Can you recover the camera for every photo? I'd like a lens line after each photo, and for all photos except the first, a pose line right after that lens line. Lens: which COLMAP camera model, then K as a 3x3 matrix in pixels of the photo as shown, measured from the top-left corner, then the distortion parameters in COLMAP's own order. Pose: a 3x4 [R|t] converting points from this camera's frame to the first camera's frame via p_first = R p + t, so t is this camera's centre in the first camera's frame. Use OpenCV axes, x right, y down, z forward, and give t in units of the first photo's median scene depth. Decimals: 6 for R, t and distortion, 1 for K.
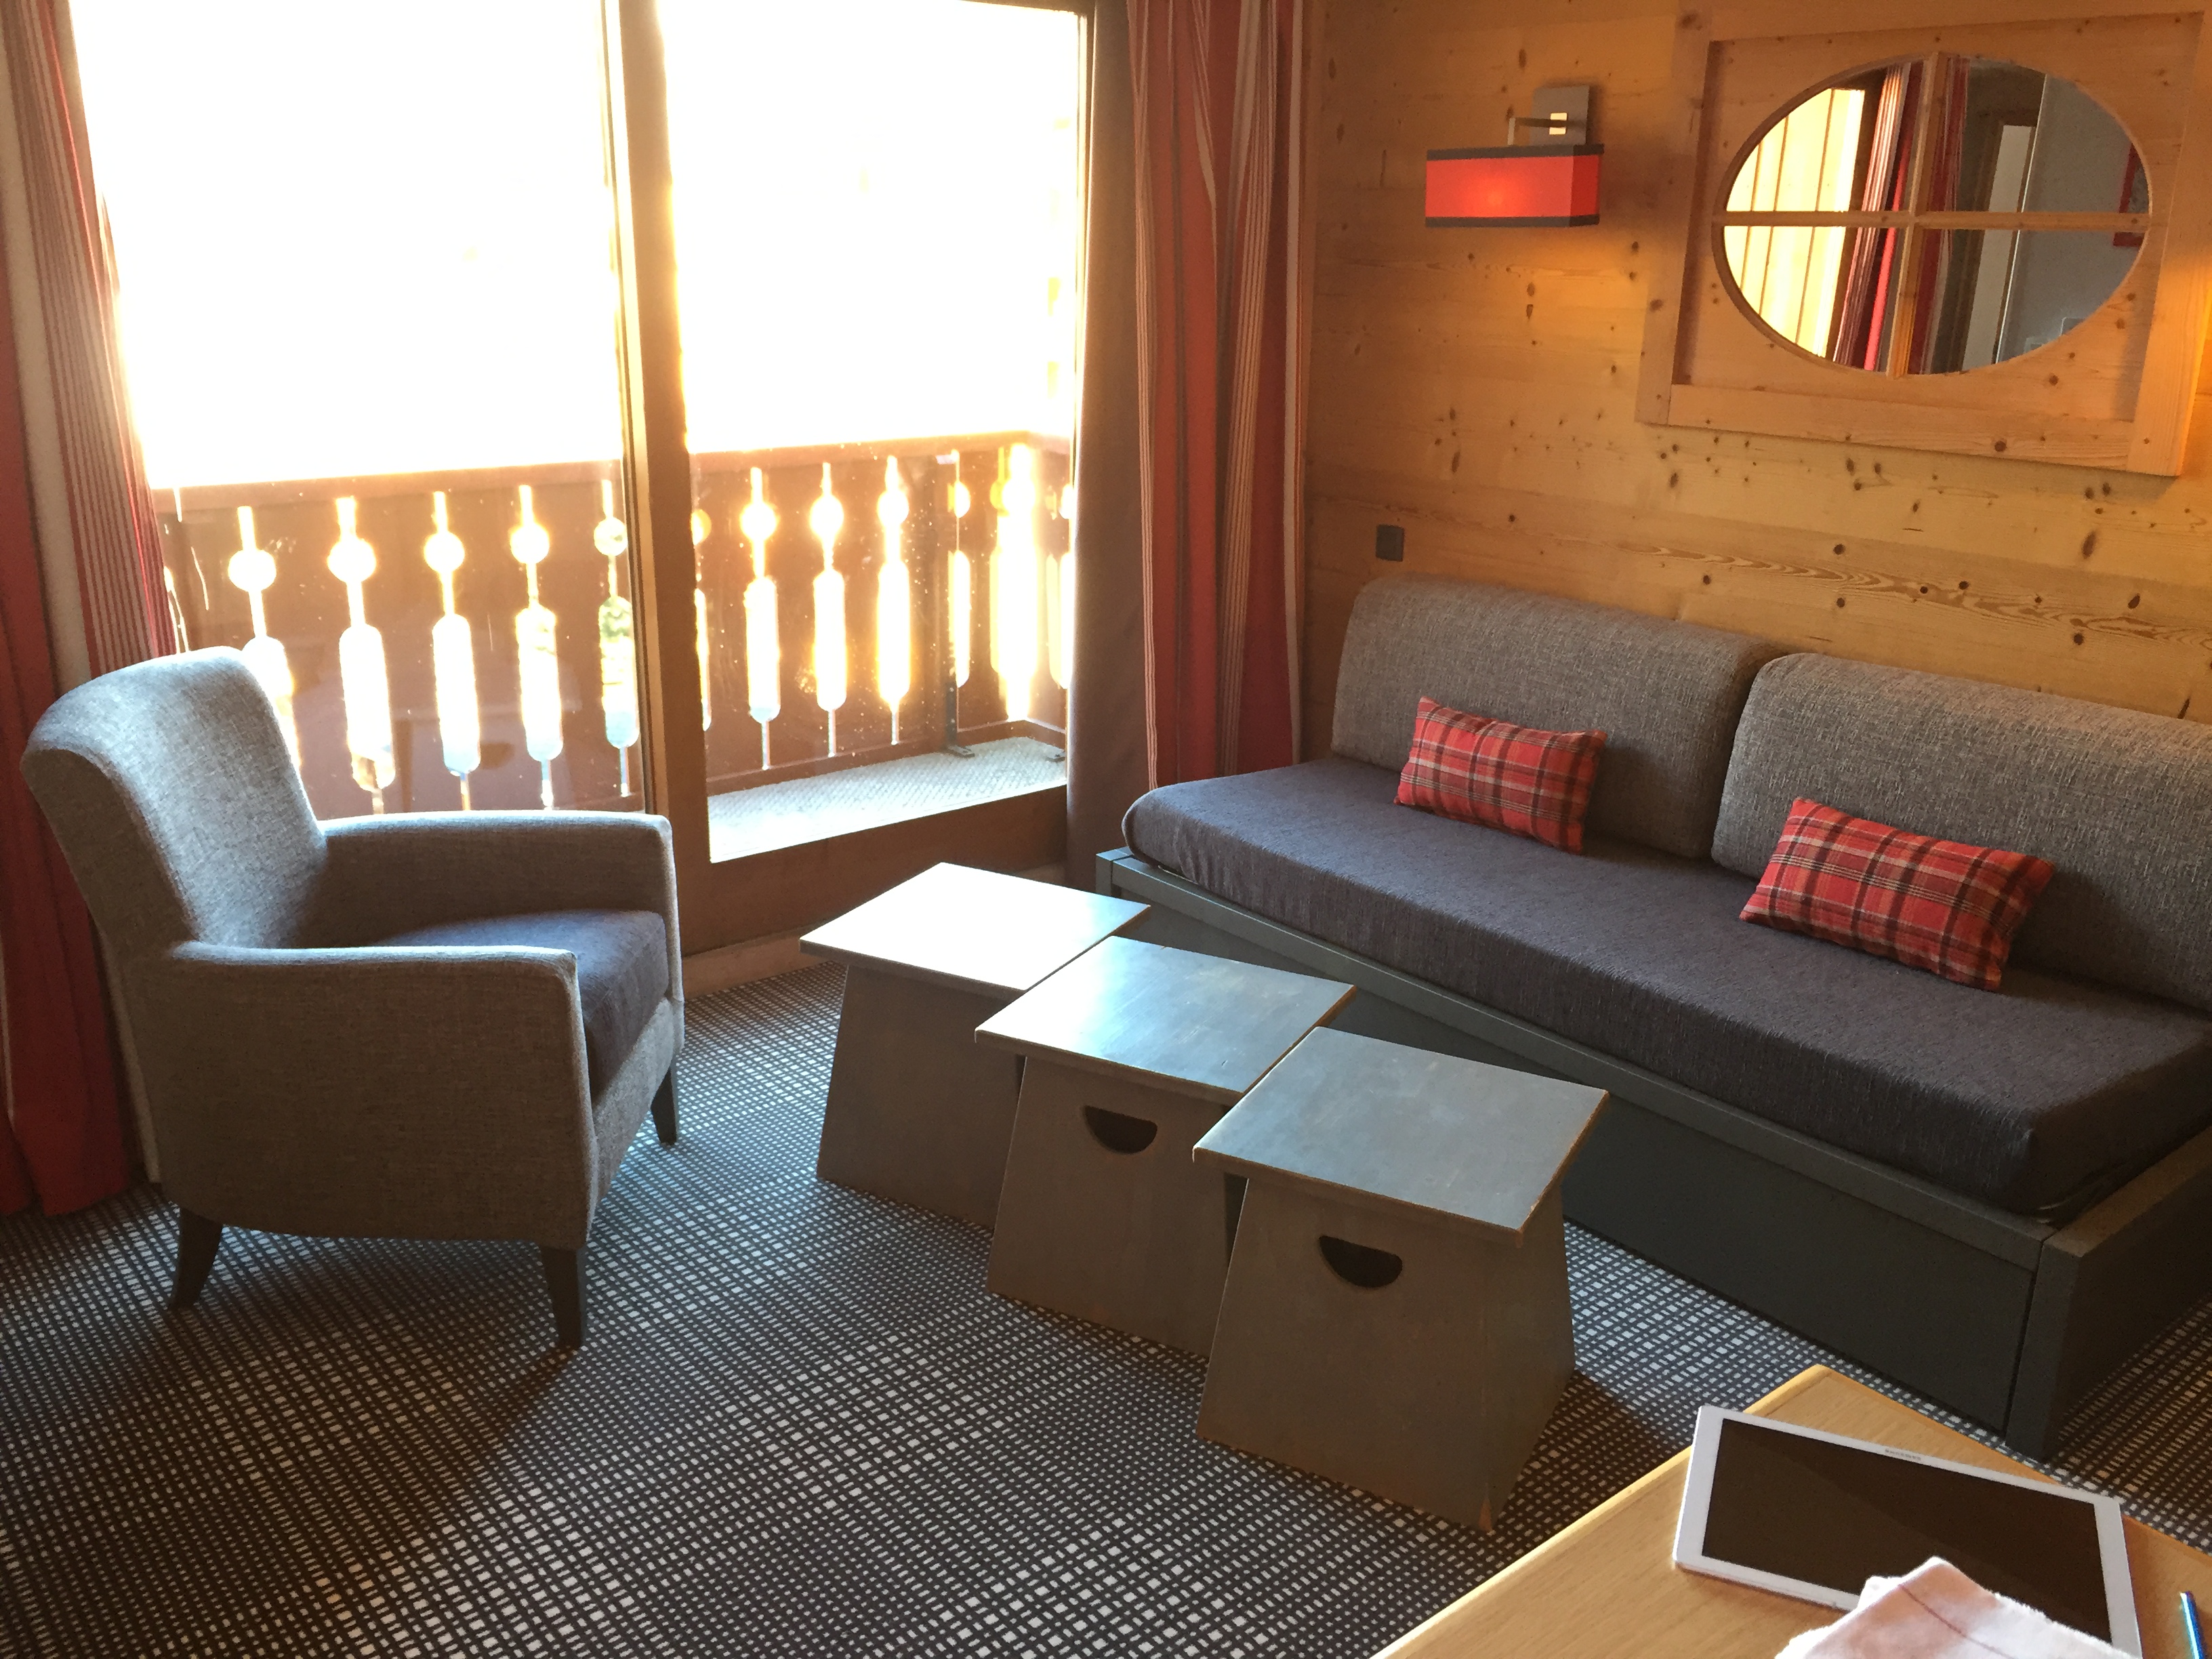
lens RADIAL K [[1867.9, 0, 1117.2], [0, 1867.9, 818.4], [0, 0, 1]] dist [0.102305, -0.129736]
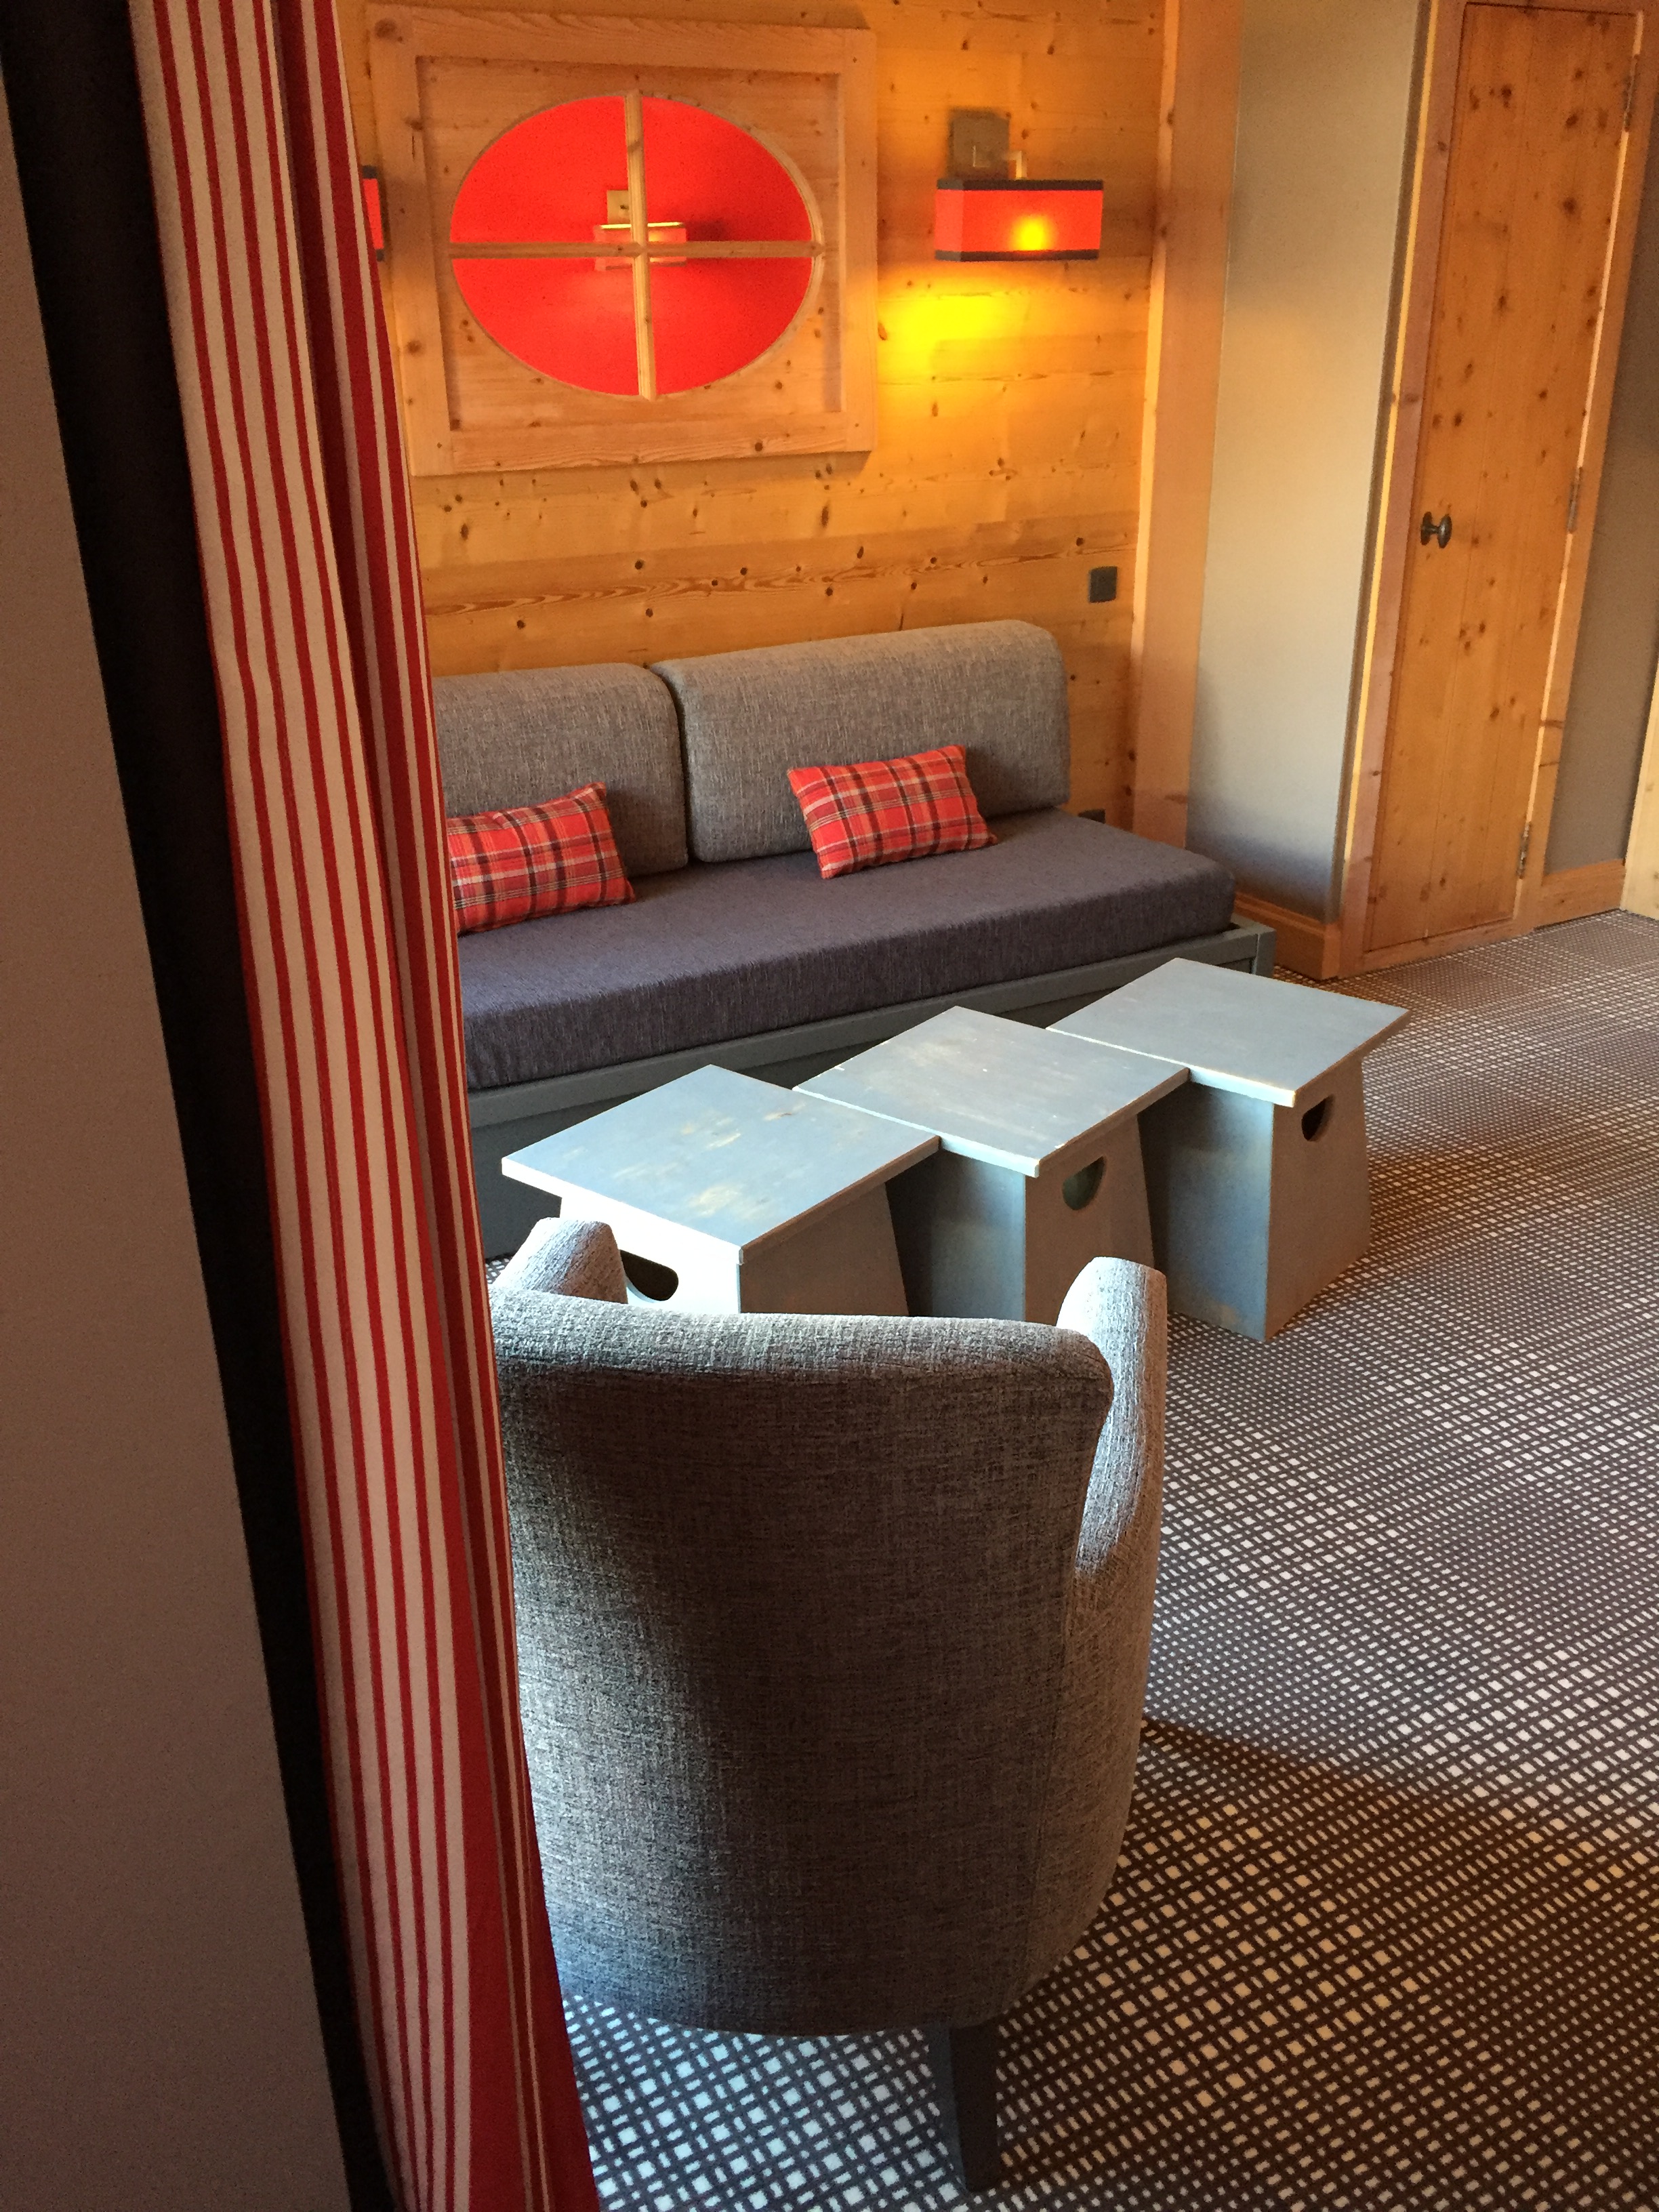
lens RADIAL K [[1867.9, 0, 829.5], [0, 1867.9, 1106.0], [0, 0, 1]] dist [0.102305, -0.129736]
pose [[0.190407, -0.416021, 0.889197, -0.775715], [0.313923, 0.884012, 0.346374, -0.227896], [-0.930160, 0.213187, 0.298921, 0.690237]]
